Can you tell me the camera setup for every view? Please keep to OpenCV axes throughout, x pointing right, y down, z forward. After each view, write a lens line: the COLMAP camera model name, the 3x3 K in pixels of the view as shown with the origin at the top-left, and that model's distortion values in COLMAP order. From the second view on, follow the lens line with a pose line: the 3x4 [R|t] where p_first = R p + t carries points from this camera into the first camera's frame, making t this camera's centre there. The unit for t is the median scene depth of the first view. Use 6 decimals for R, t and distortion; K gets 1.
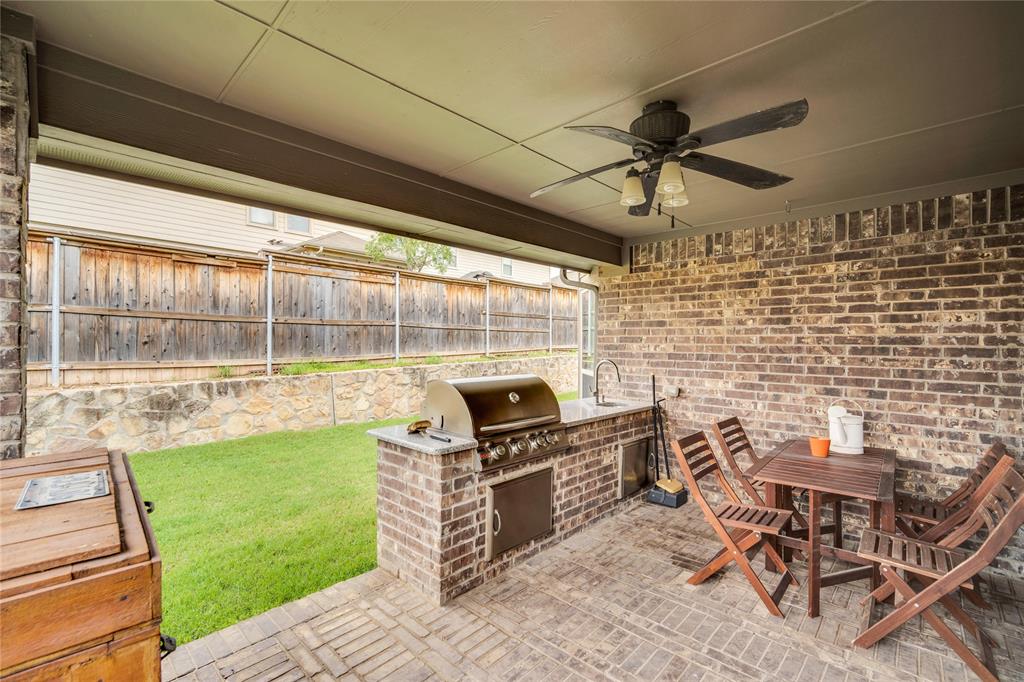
lens RADIAL K [[448.8, 0, 512.0], [0, 448.8, 341.0], [0, 0, 1]] dist [-0.004843, 0.000761]
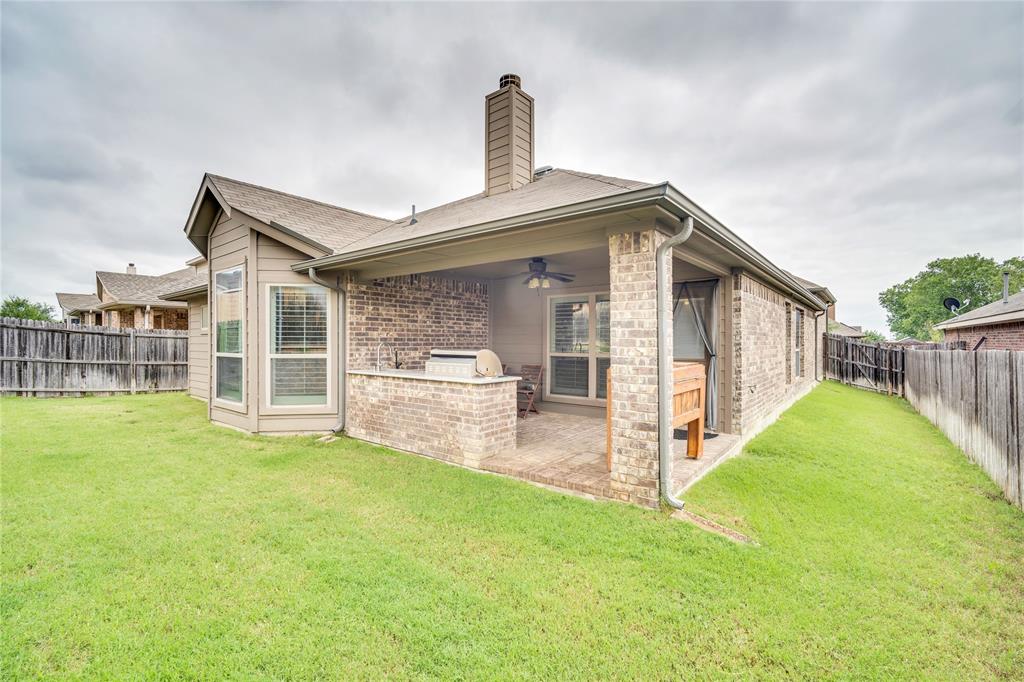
lens RADIAL K [[448.8, 0, 512.0], [0, 448.8, 341.0], [0, 0, 1]] dist [-0.004843, 0.000761]
pose [[-0.095226, -0.007231, 0.995429, -1.481725], [-0.007432, 0.999951, 0.006553, 0.026822], [-0.995428, -0.006774, -0.095275, 0.772665]]
